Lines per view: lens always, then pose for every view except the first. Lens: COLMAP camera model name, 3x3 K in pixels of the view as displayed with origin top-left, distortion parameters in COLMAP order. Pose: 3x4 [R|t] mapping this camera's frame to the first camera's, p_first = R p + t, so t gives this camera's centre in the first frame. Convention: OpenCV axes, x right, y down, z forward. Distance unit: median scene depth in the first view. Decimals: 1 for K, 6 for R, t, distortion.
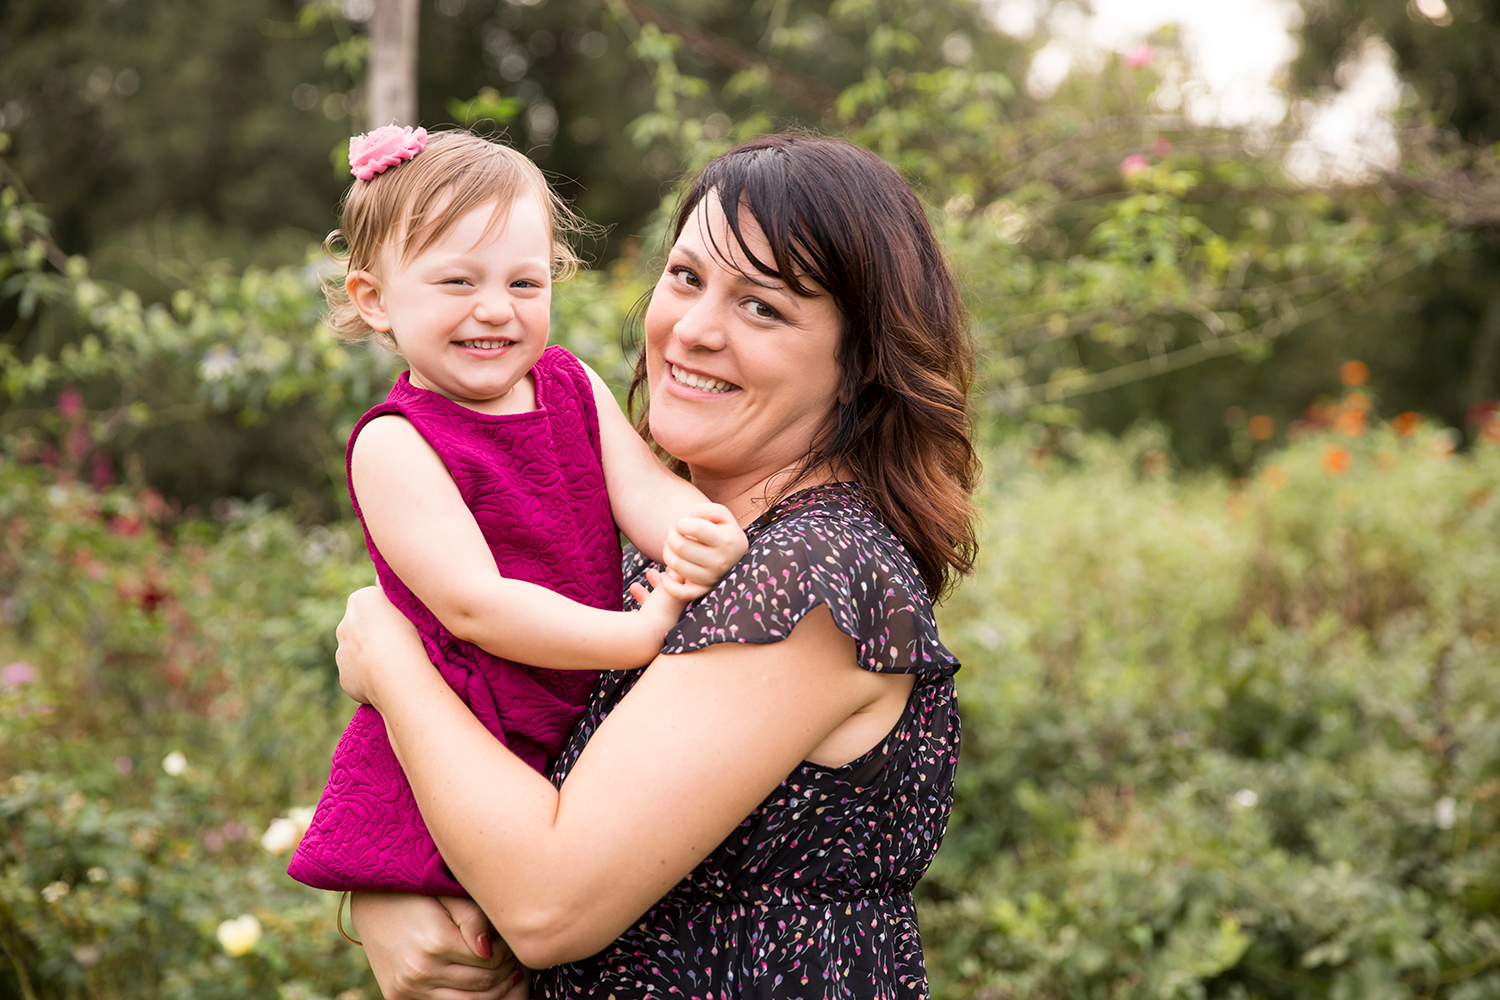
lens RADIAL K [[2950.9, 0, 750.0], [0, 2950.9, 500.0], [0, 0, 1]] dist [0.227008, 0.215646]
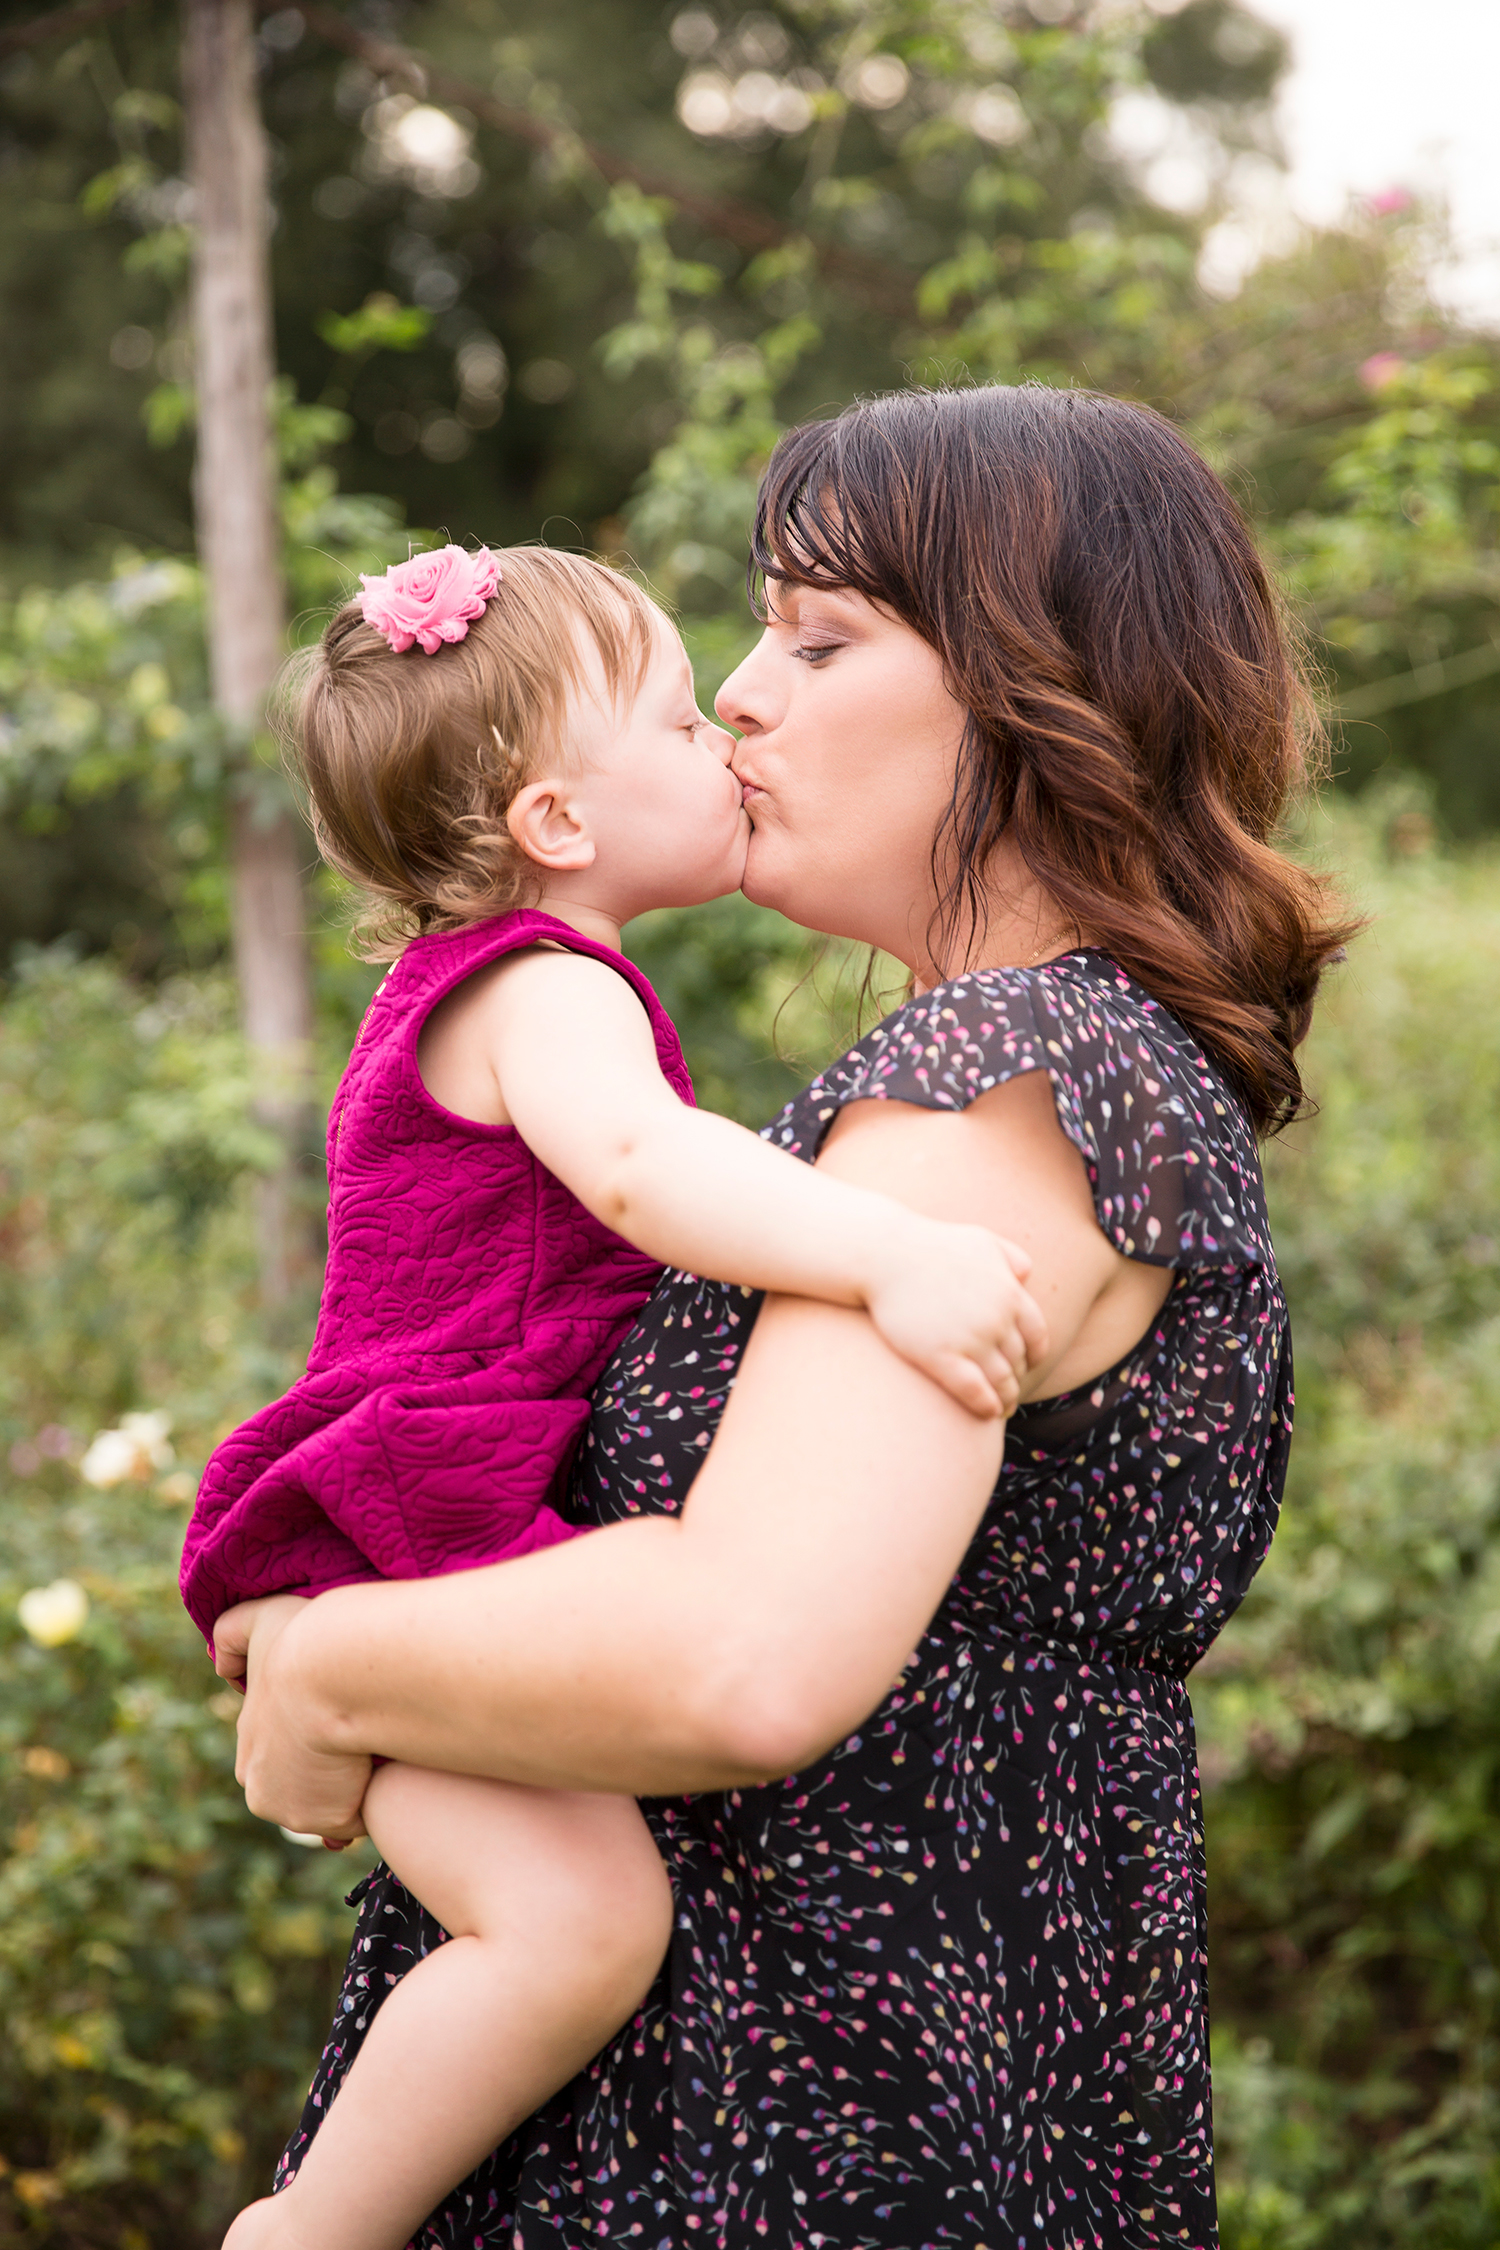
lens RADIAL K [[4307.0, 0, 750.0], [0, 4307.0, 1125.0], [0, 0, 1]] dist [0.199768, 0.183909]
pose [[0.999016, -0.041247, -0.016273, 0.000384], [0.041984, 0.997969, 0.047905, 0.000130], [0.014264, -0.048541, 0.998719, 0.046961]]
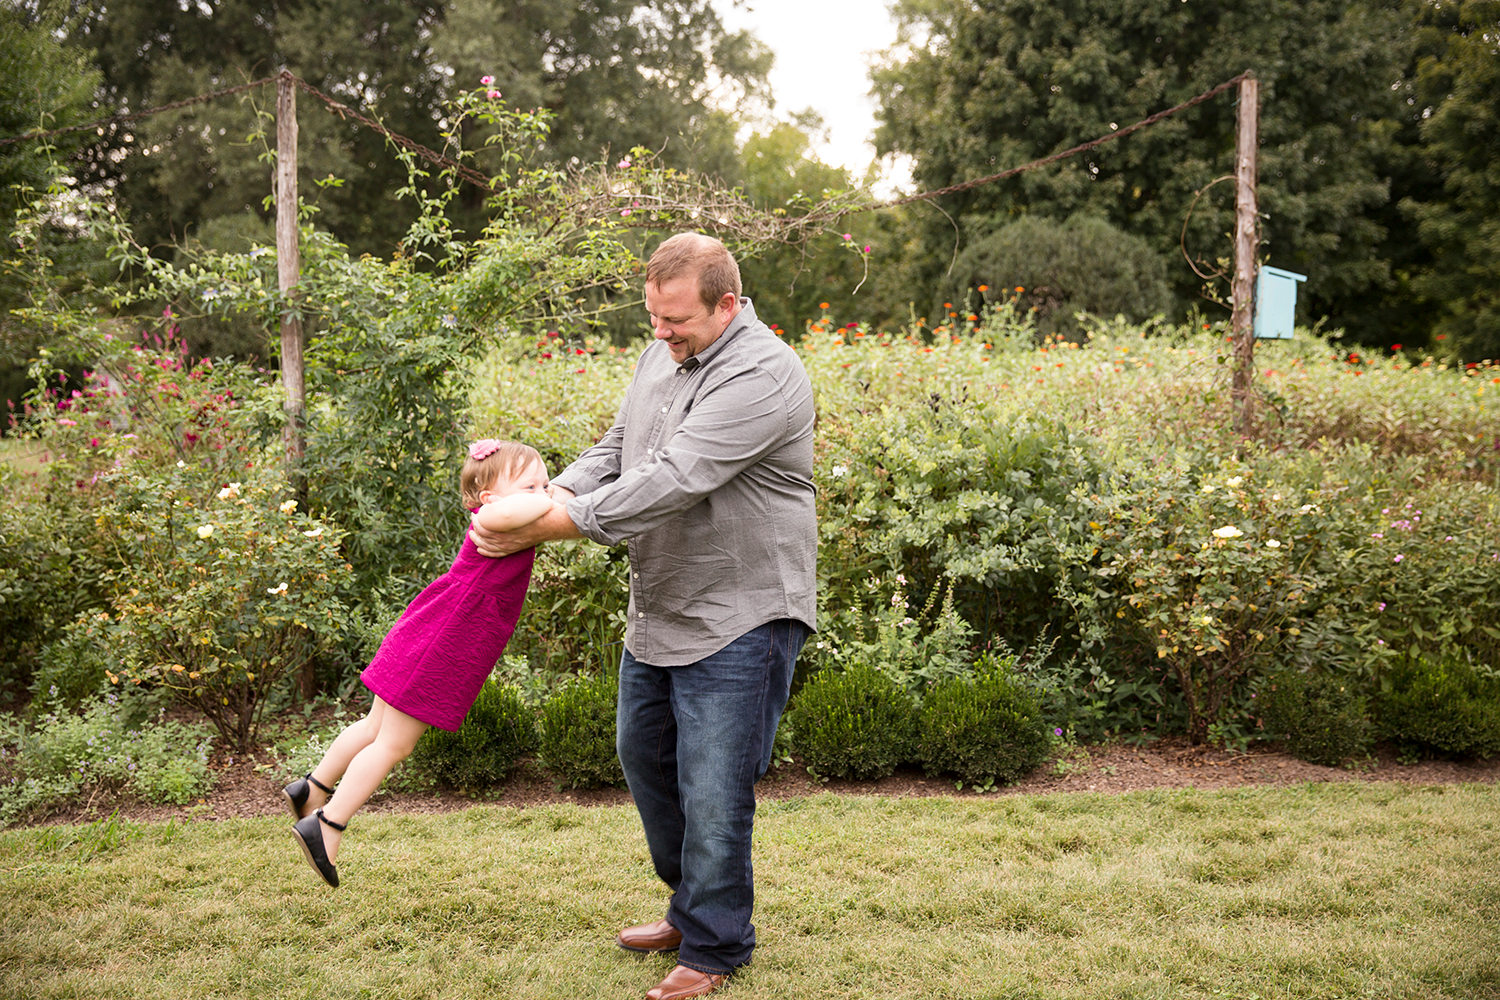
lens RADIAL K [[1685.0, 0, 750.0], [0, 1685.0, 500.0], [0, 0, 1]] dist [0.018643, 0.133246]
pose [[0.996150, 0.001435, 0.087648, 0.116814], [-0.007980, 0.997200, 0.074360, 0.010447], [-0.087296, -0.074773, 0.993372, -0.317572]]
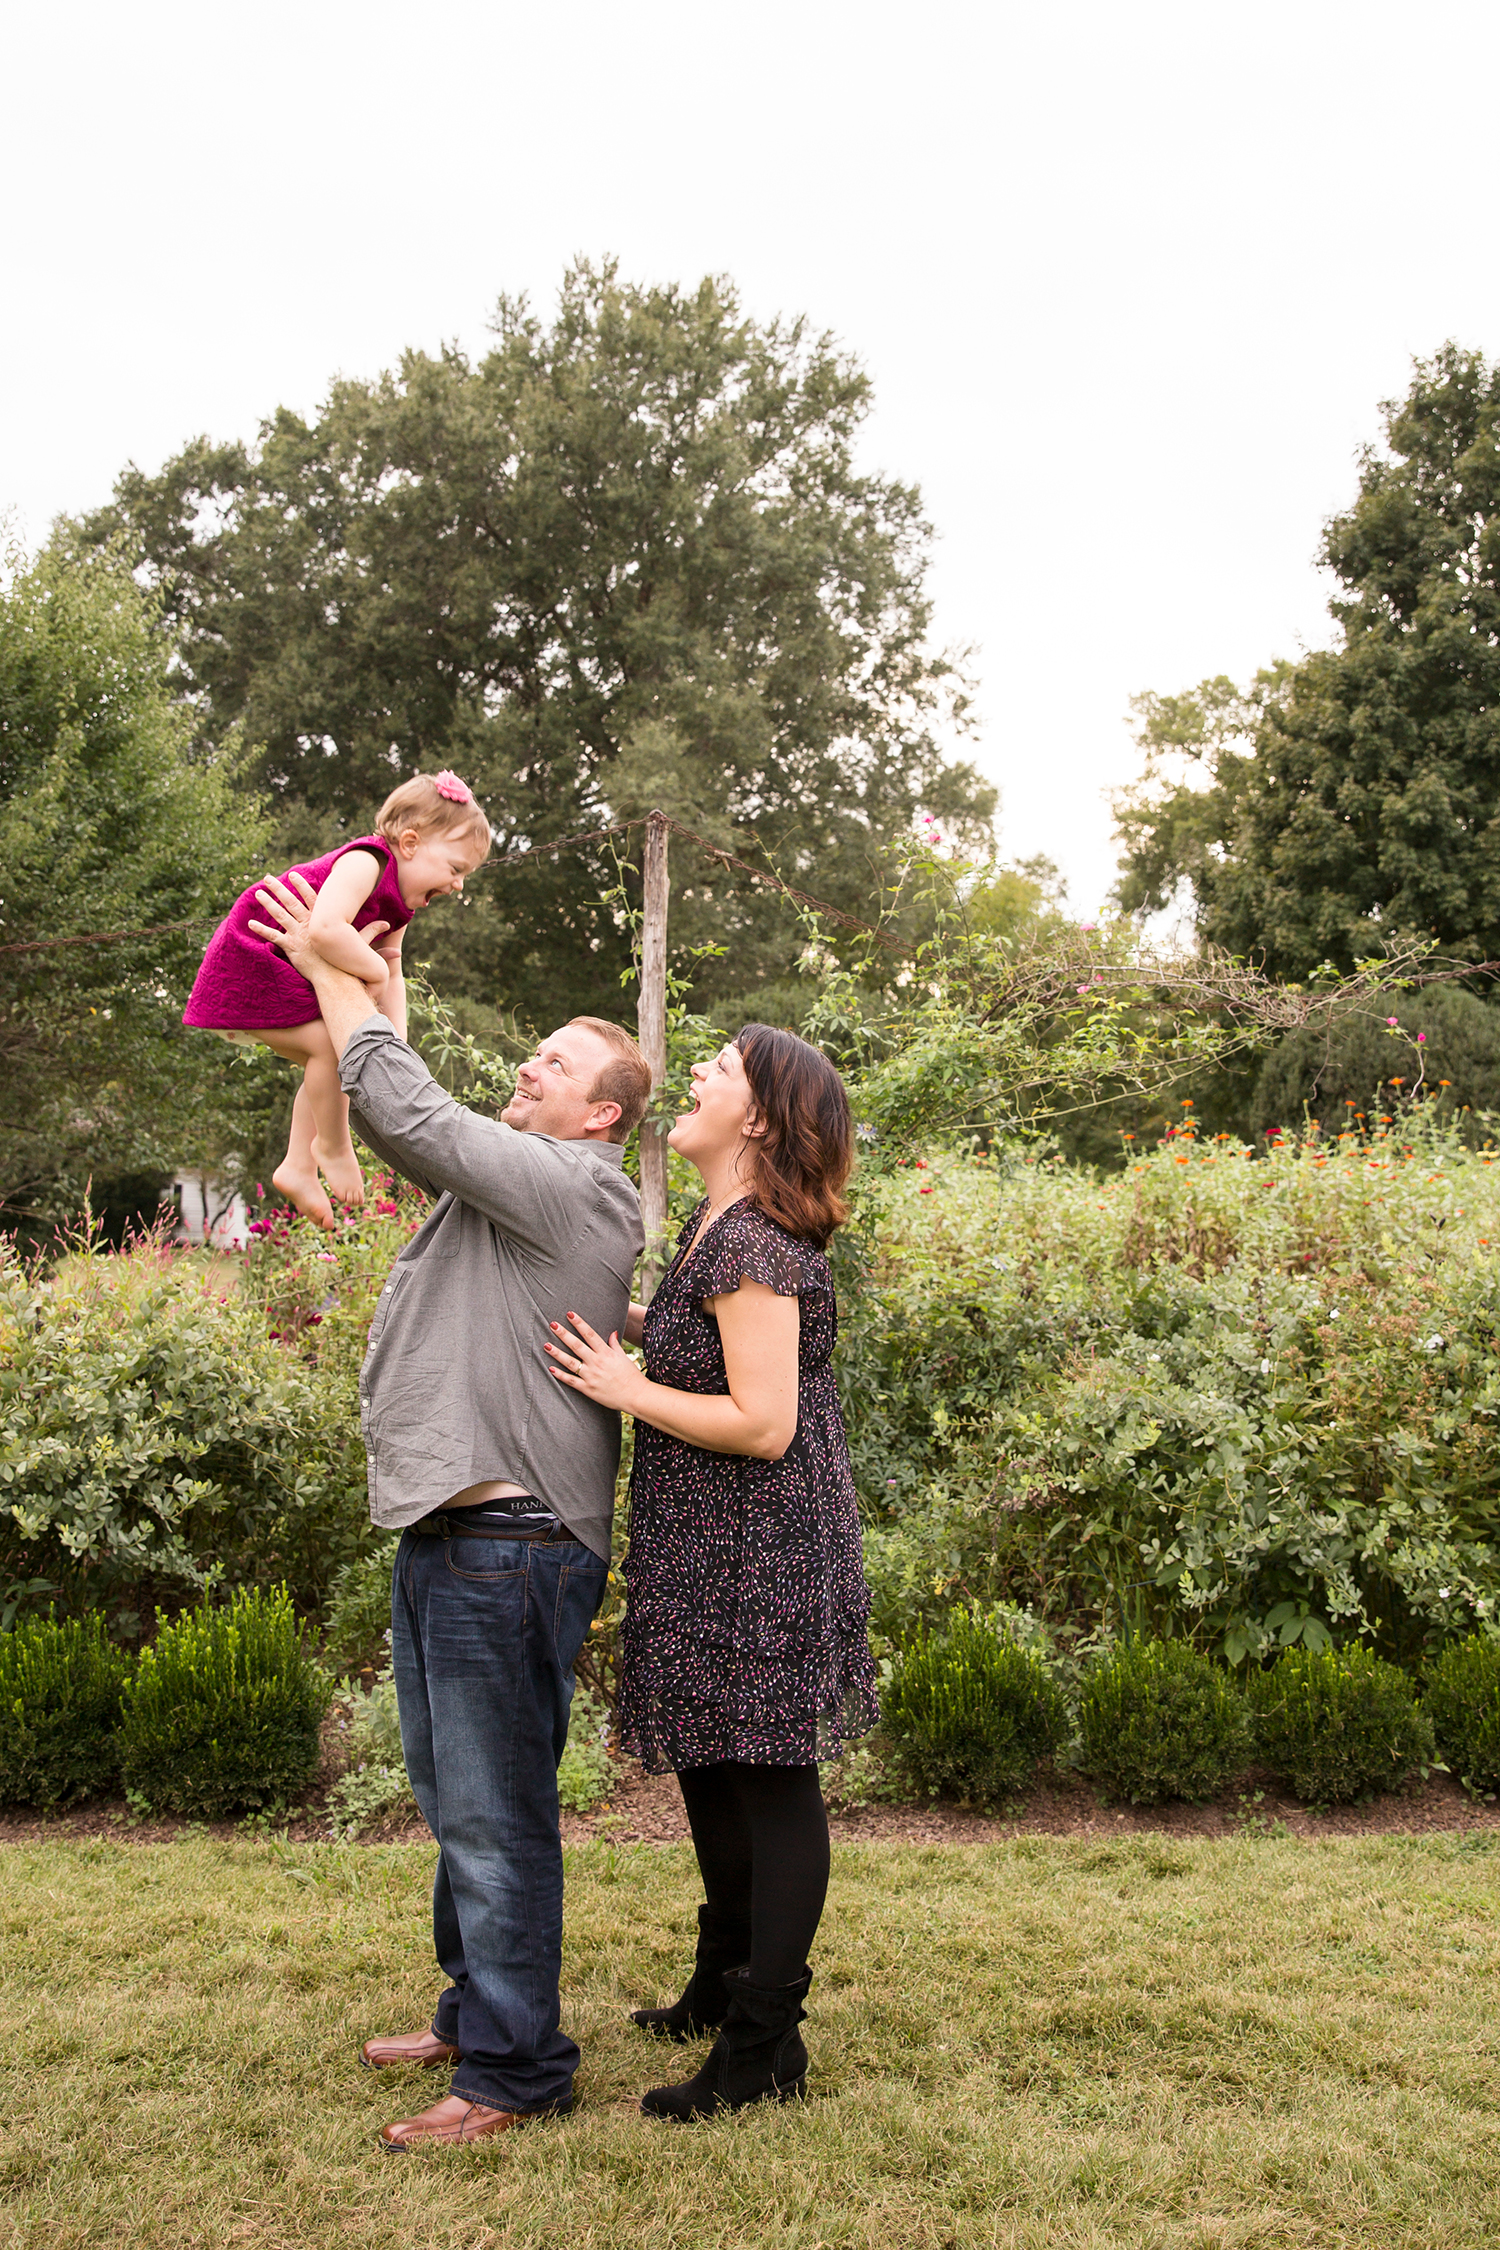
lens RADIAL K [[2094.6, 0, 764.3], [0, 2094.6, 971.5], [0, 0, 1]] dist [-0.069849, 0.022665]
pose [[0.999807, 0.016838, 0.010165, -0.070024], [-0.015769, 0.995115, -0.097456, -0.001541], [-0.011757, 0.097277, 0.995188, -0.209874]]
